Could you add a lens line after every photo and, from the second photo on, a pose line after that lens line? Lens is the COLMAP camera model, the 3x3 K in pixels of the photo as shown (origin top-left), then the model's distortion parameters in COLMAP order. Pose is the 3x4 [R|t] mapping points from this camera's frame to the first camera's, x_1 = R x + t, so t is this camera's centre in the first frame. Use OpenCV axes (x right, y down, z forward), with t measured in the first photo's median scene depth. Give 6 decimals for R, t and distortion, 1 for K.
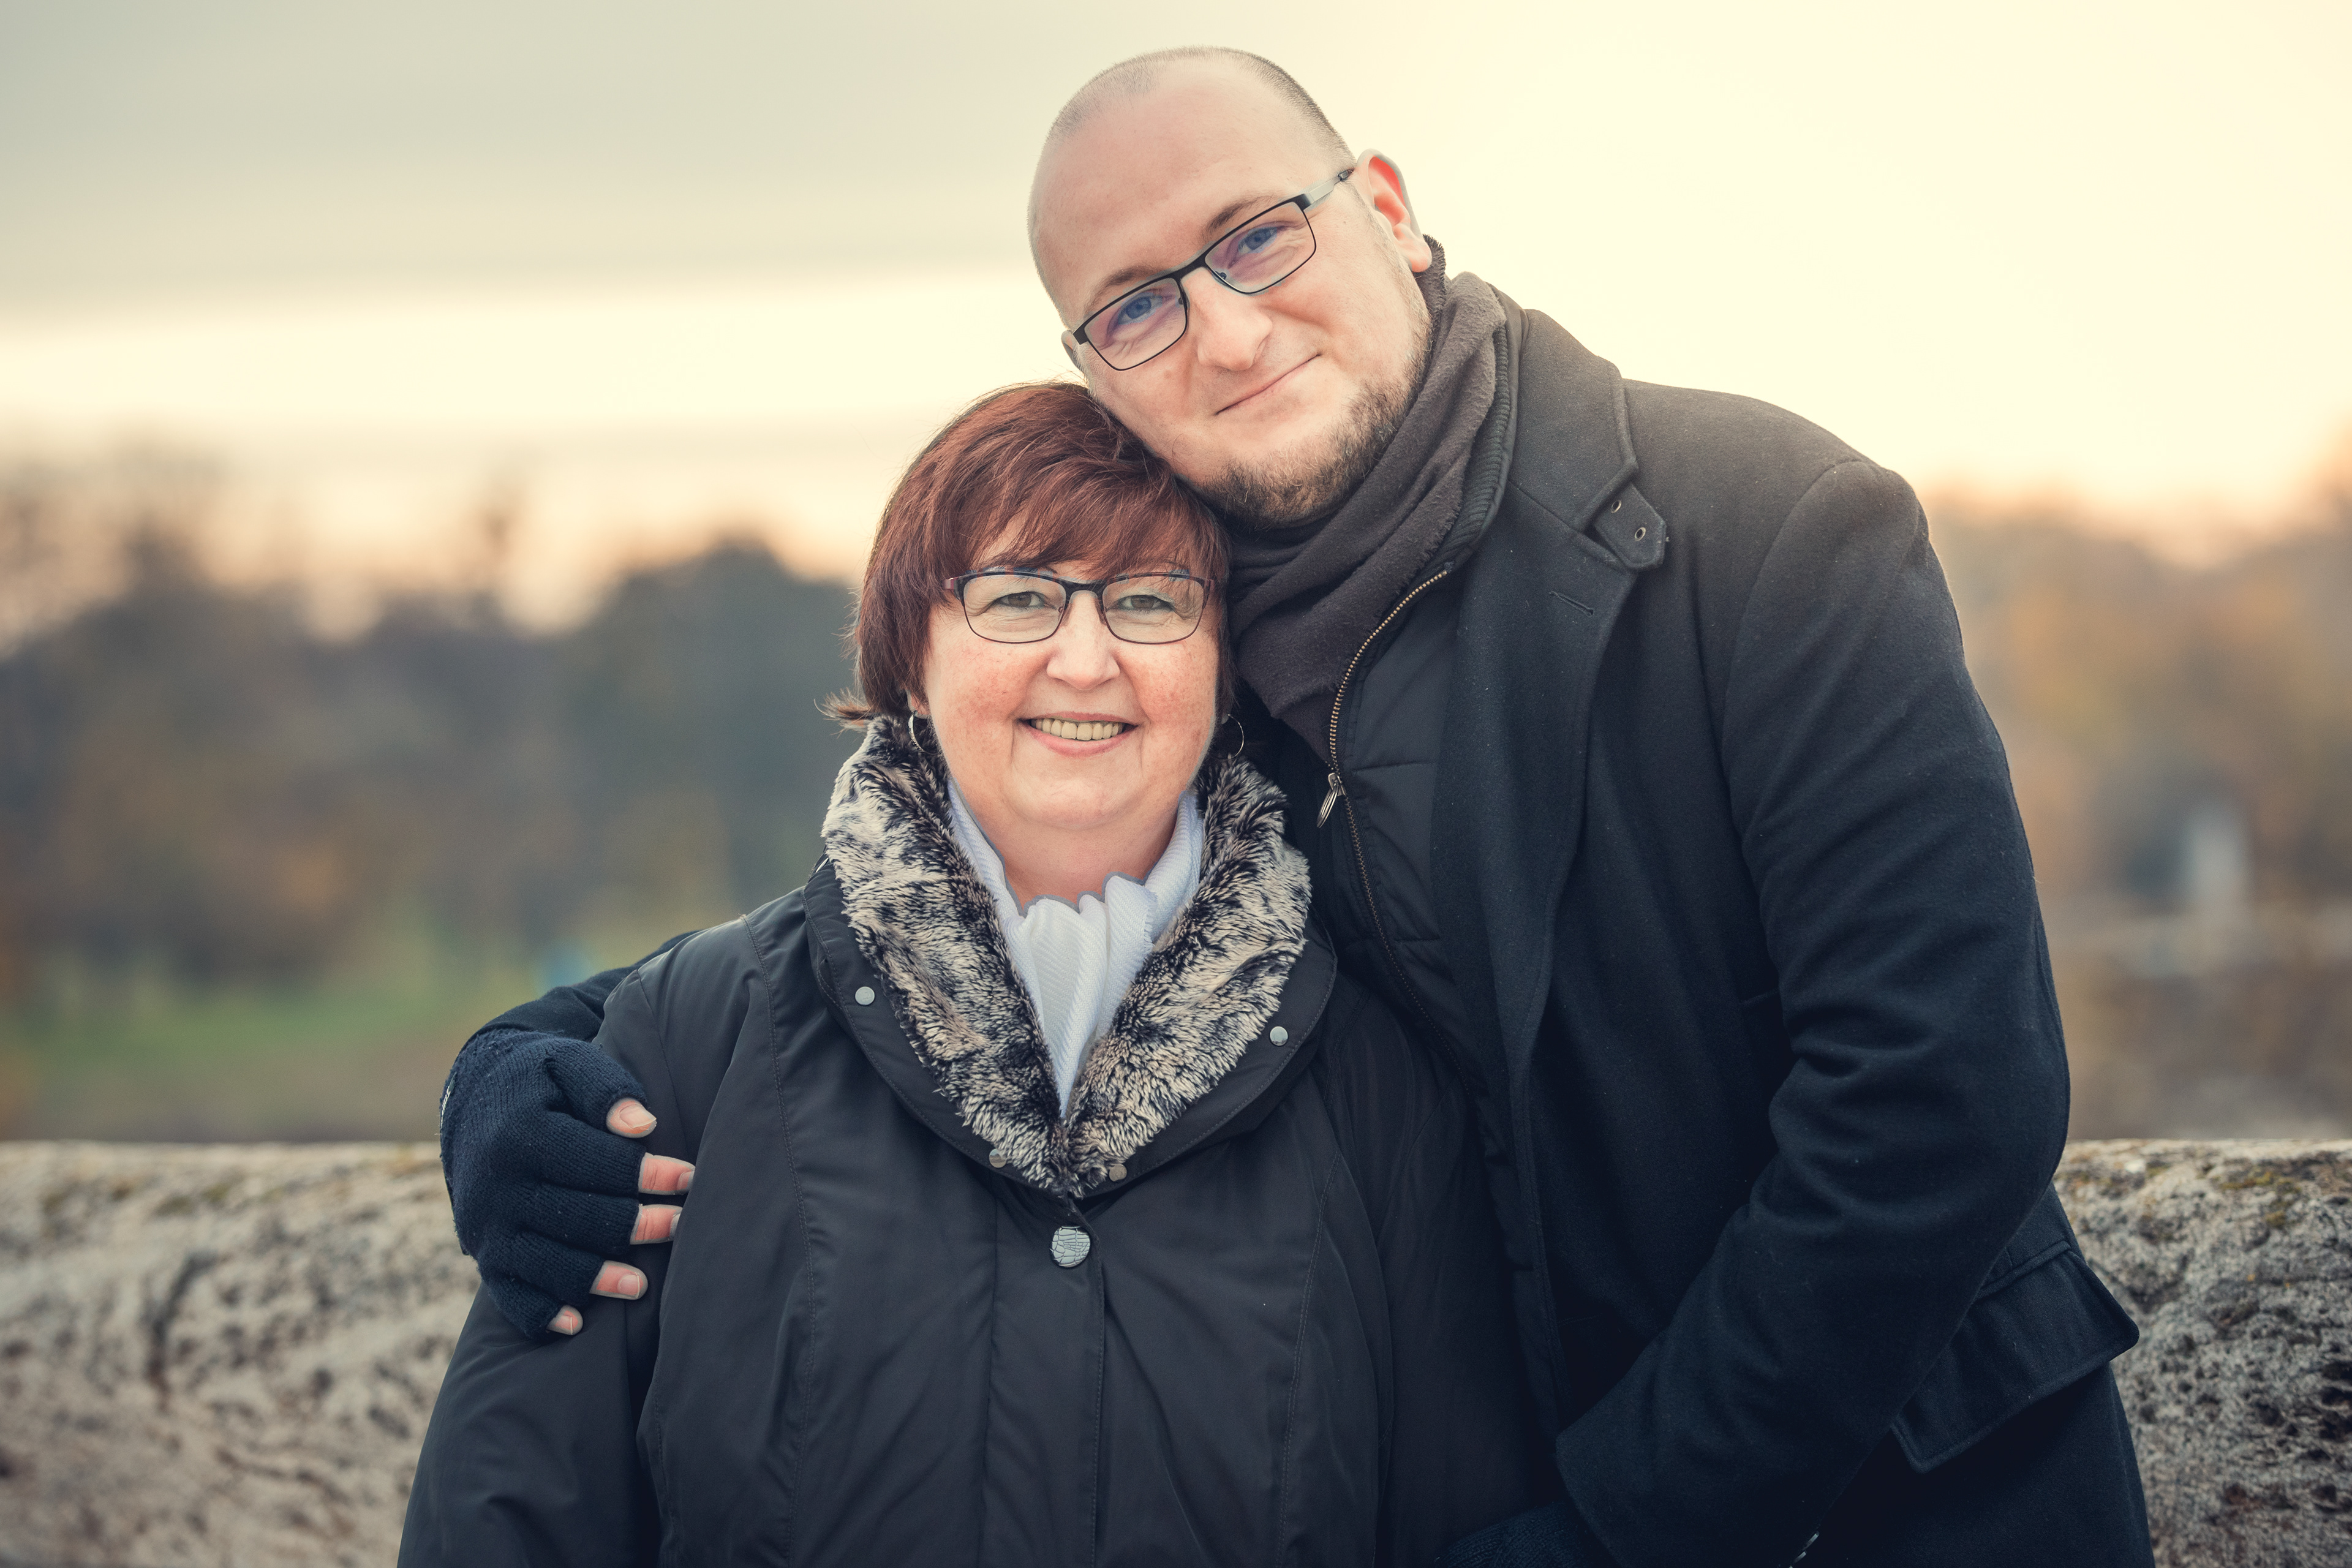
lens RADIAL K [[7456.5, 0, 1176.0], [0, 7456.5, 783.1], [0, 0, 1]] dist [0.007067, 0.000000]
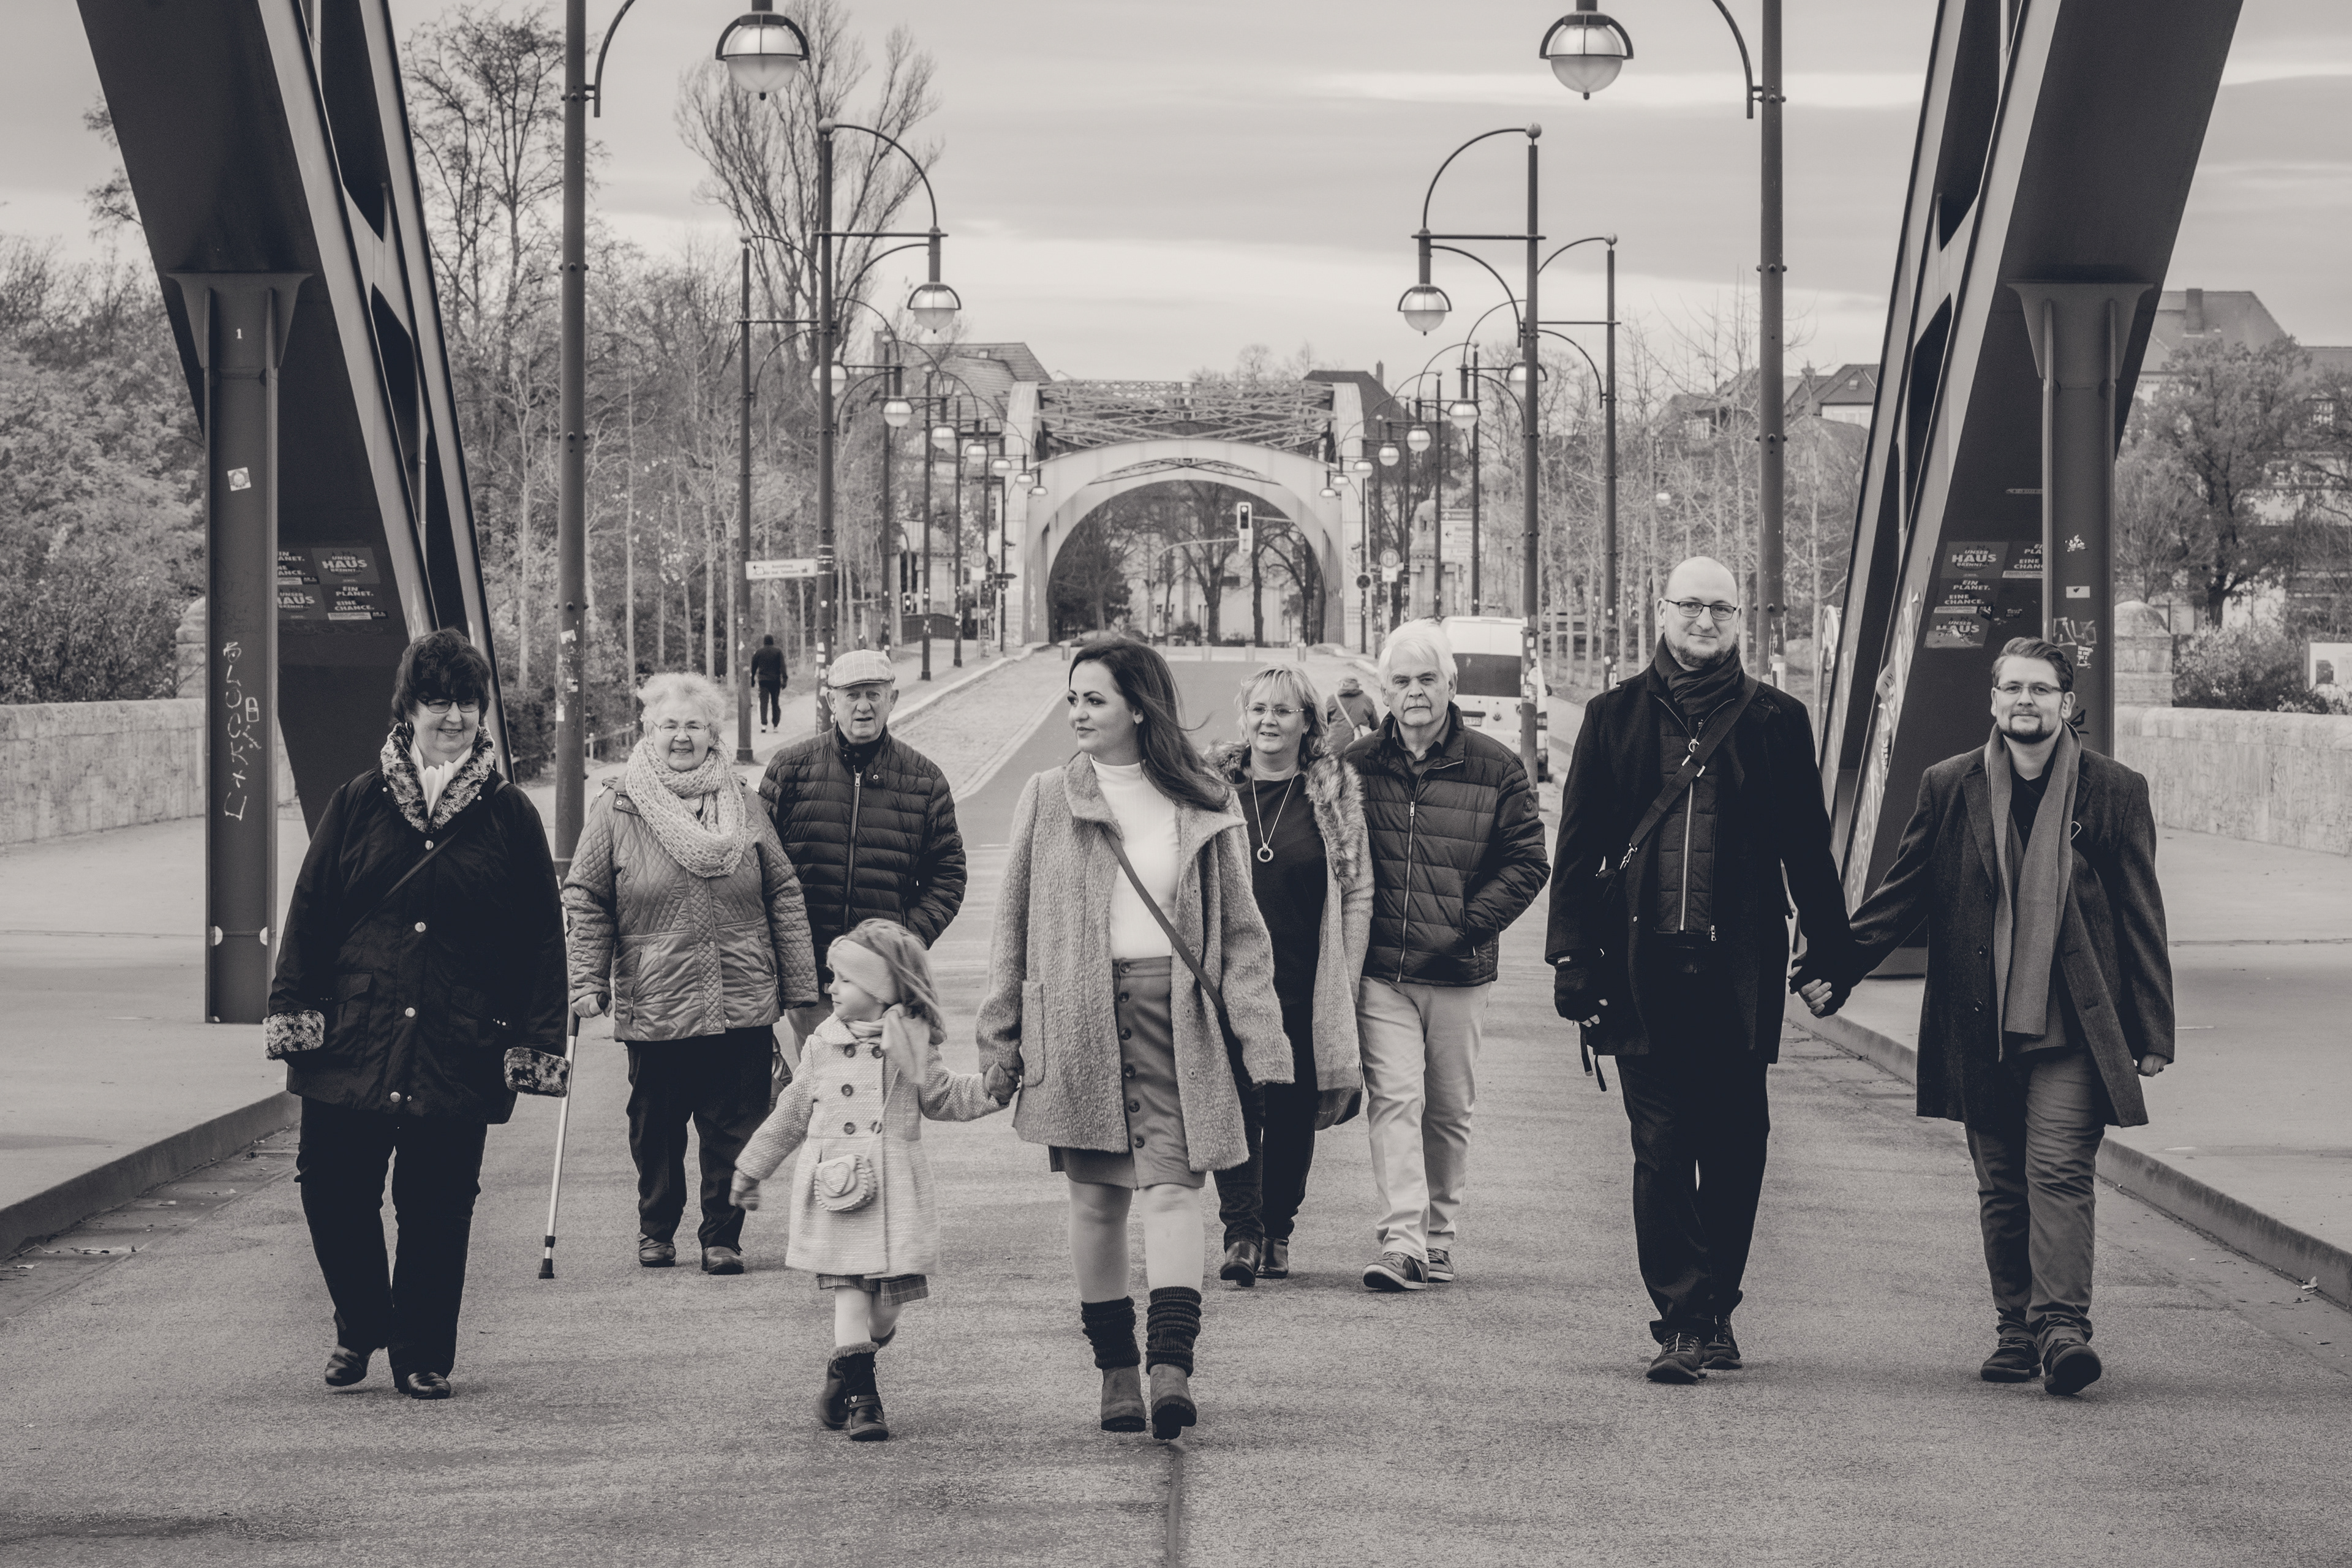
lens RADIAL K [[6392.0, 0, 1176.2], [0, 6392.0, 783.6], [0, 0, 1]] dist [0.030055, 0.000000]
pose [[0.990299, 0.031665, 0.135294, -0.094011], [-0.030812, 0.999490, -0.008398, 0.044476], [-0.135491, 0.004148, 0.990770, -2.992306]]
